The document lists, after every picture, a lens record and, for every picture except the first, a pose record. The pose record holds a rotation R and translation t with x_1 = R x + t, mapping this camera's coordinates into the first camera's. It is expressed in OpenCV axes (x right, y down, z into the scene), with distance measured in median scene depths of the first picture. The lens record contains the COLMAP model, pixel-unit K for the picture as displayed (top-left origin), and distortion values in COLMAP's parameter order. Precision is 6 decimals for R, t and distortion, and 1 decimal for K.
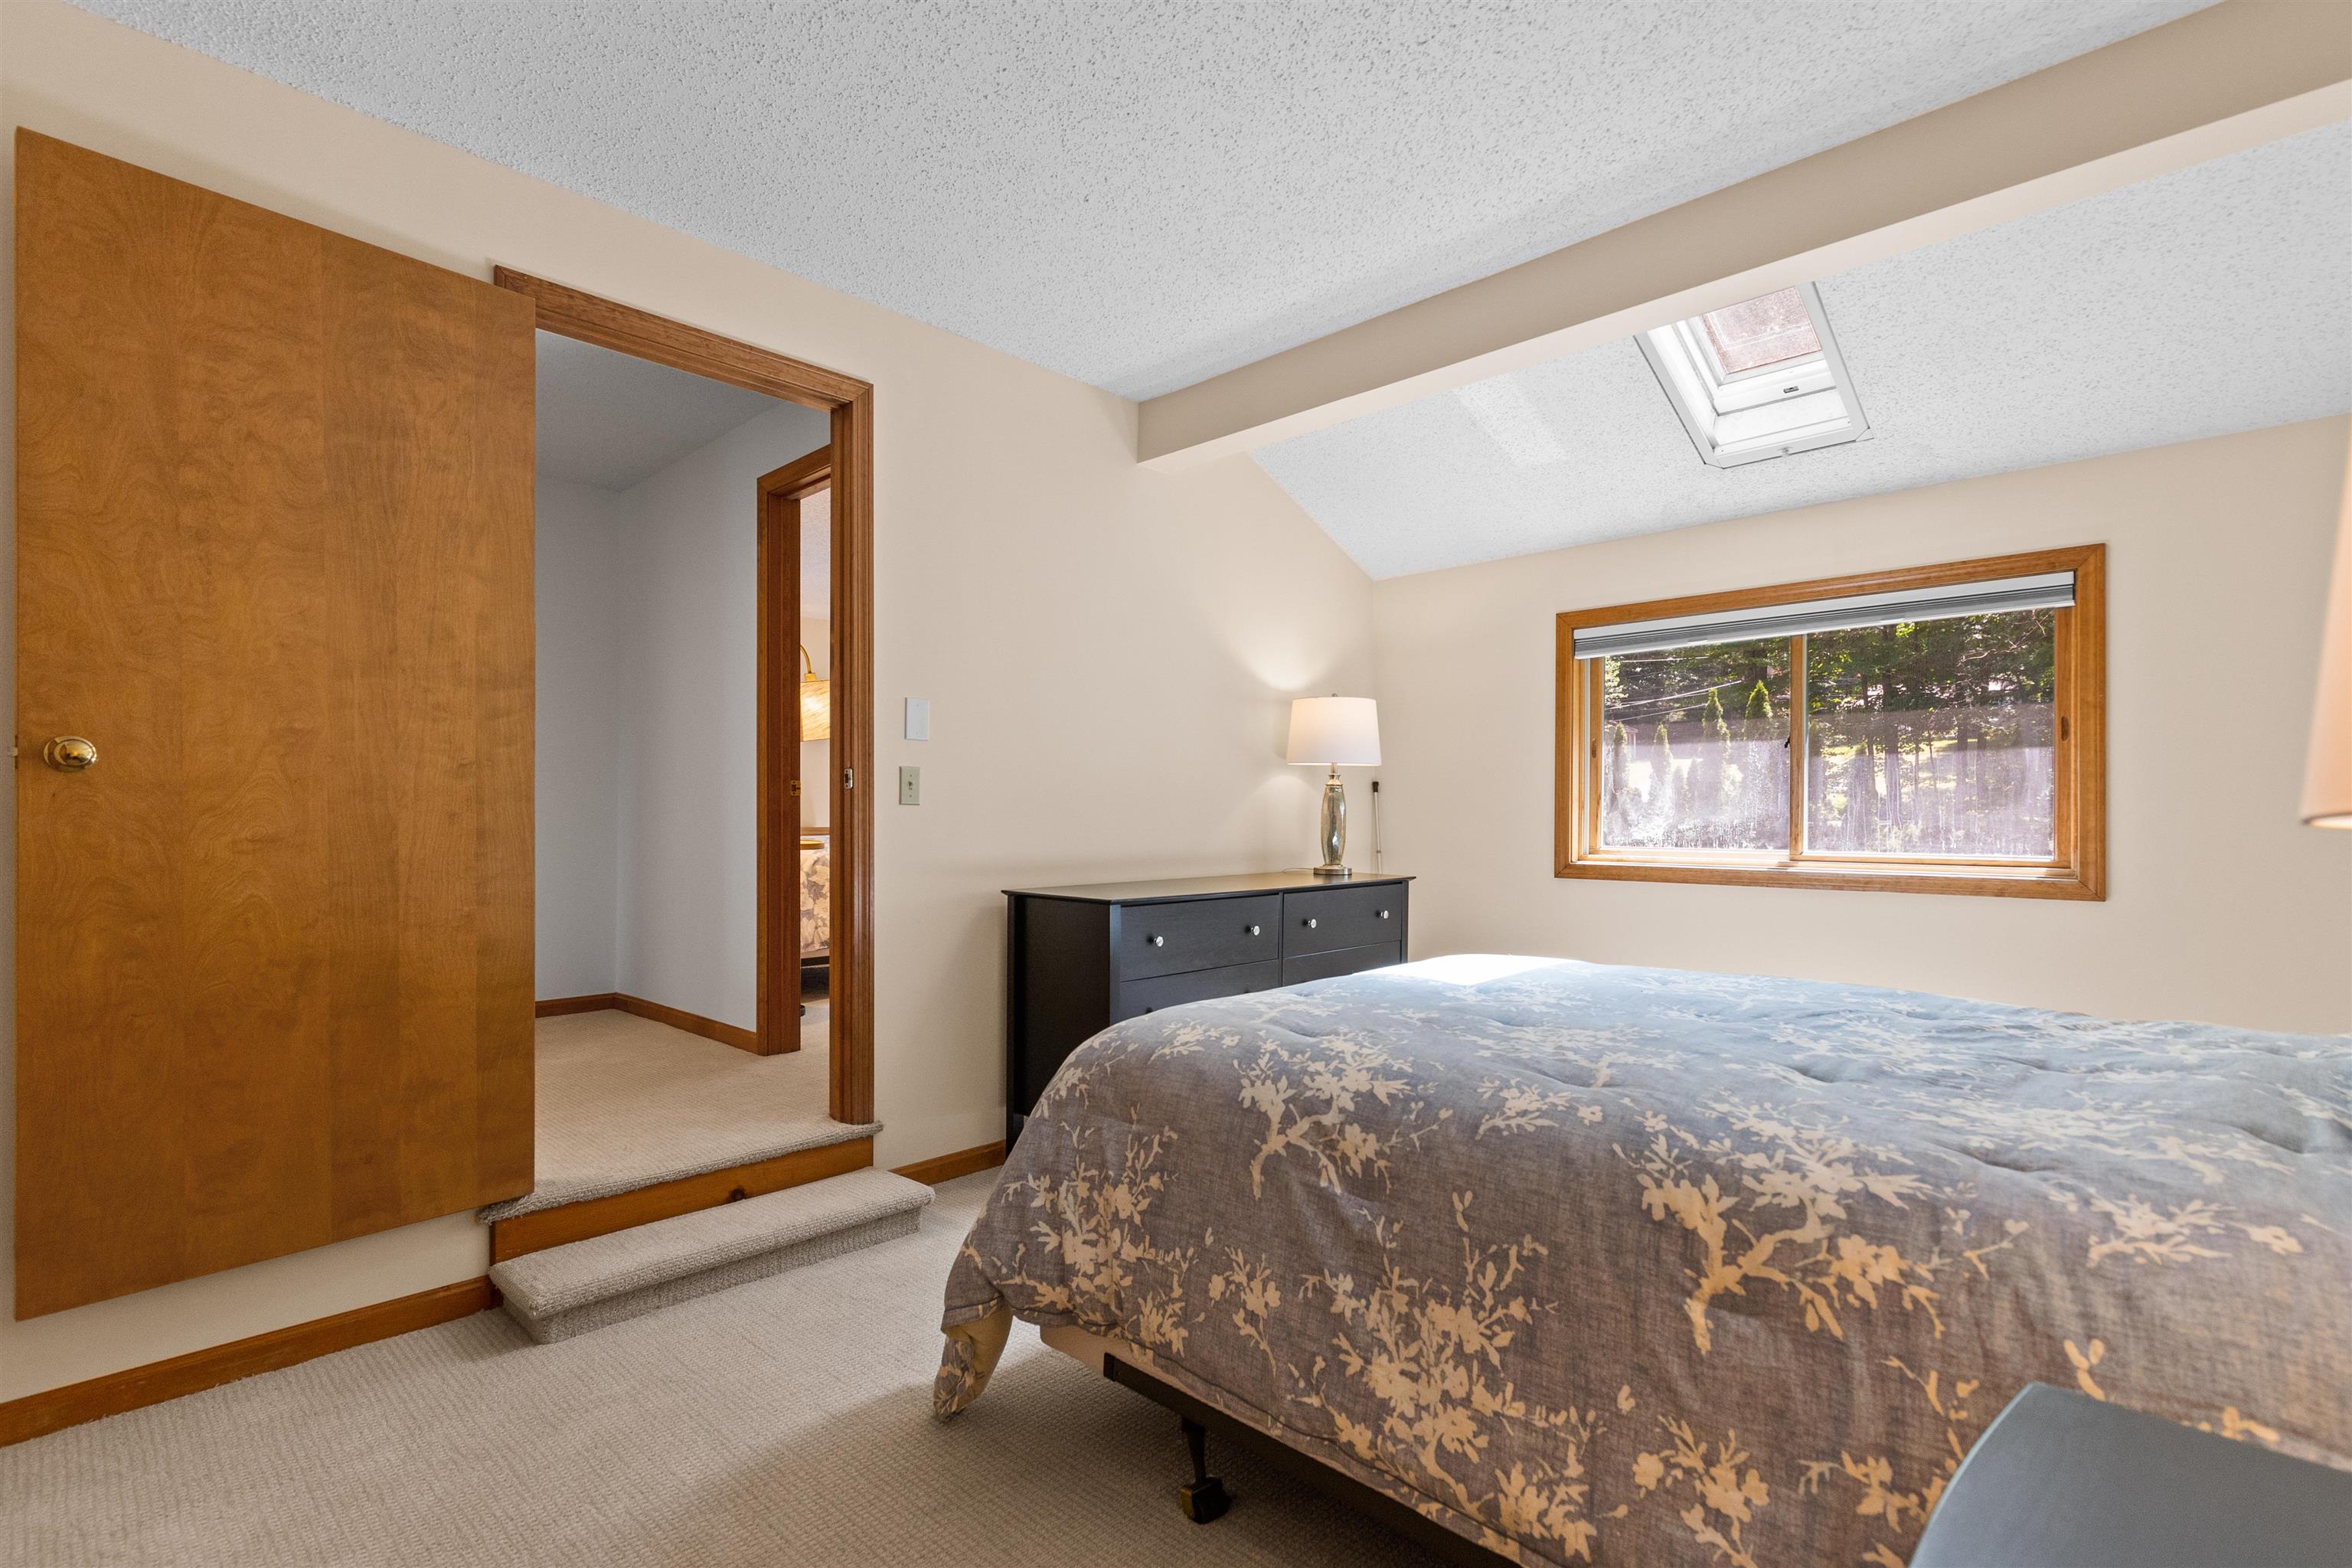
lens RADIAL K [[1103.6, 0, 1167.6], [0, 1103.6, 796.9], [0, 0, 1]] dist [0.012376, -0.000357]
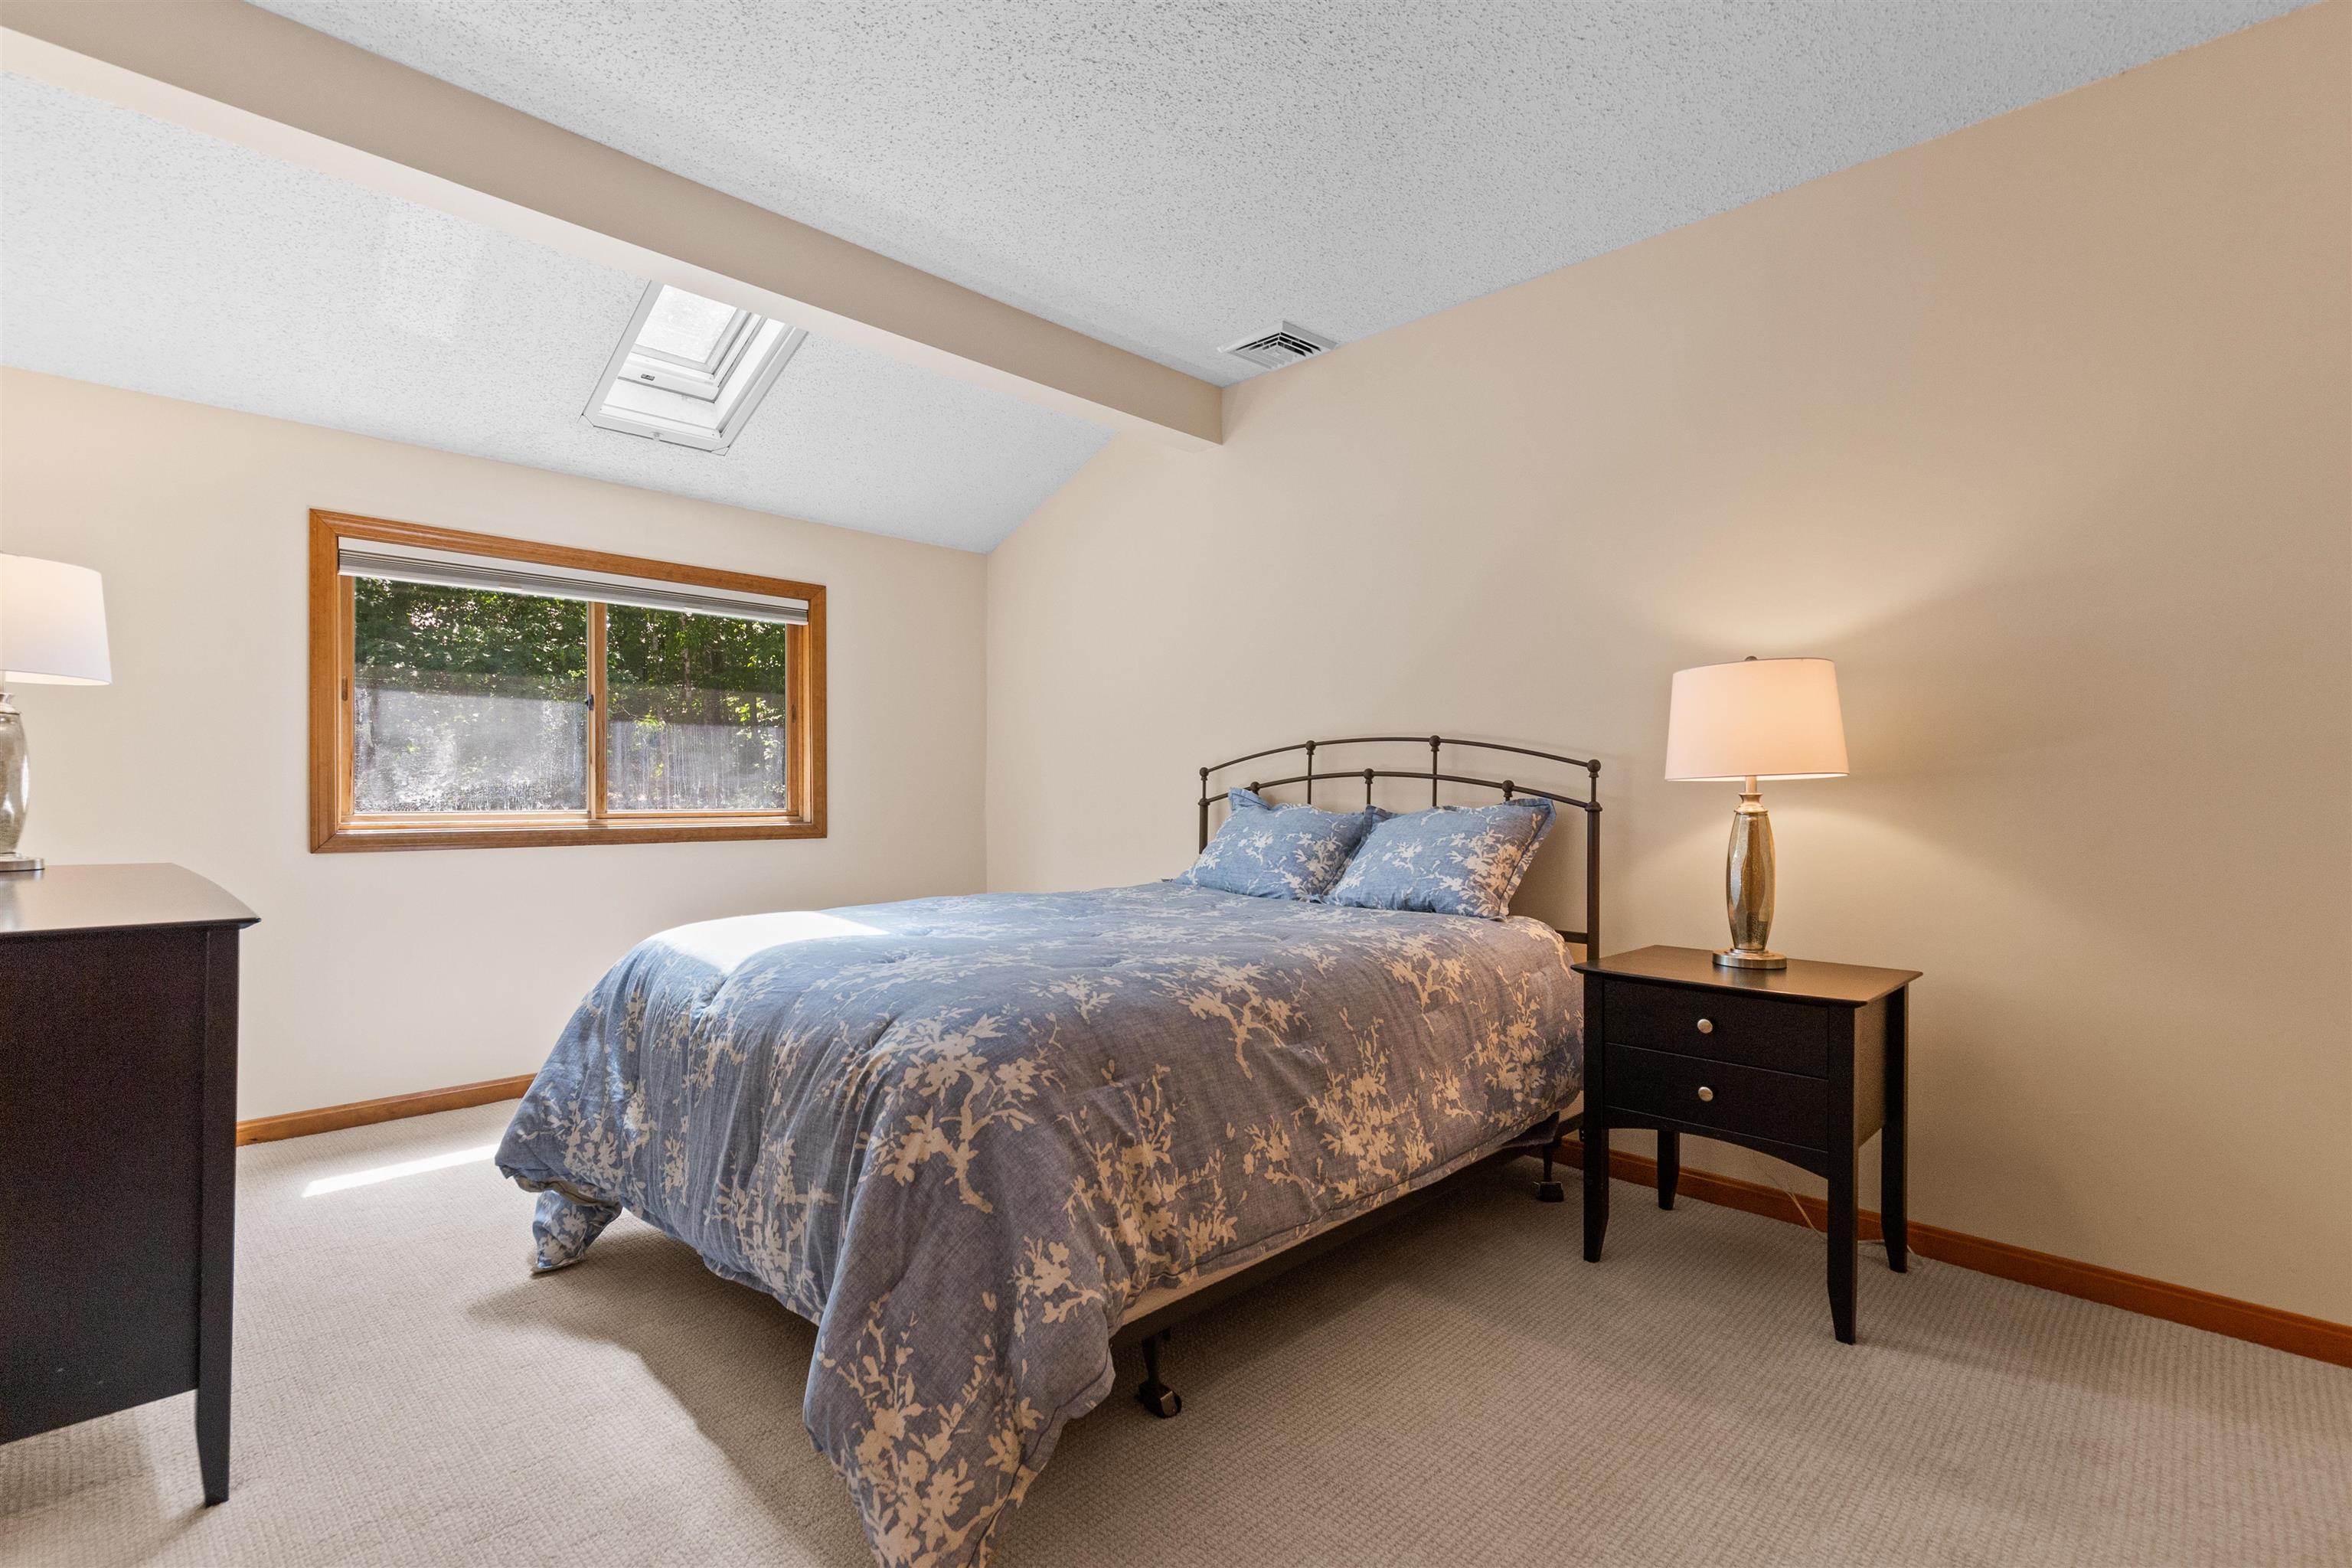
lens RADIAL K [[1103.6, 0, 1178.2], [0, 1103.6, 787.4], [0, 0, 1]] dist [0.012376, -0.000357]
pose [[0.008243, 0.000769, 0.999966, -1.116906], [-0.020224, 0.999795, -0.000602, 0.040390], [-0.999762, -0.020218, 0.008257, 1.049051]]
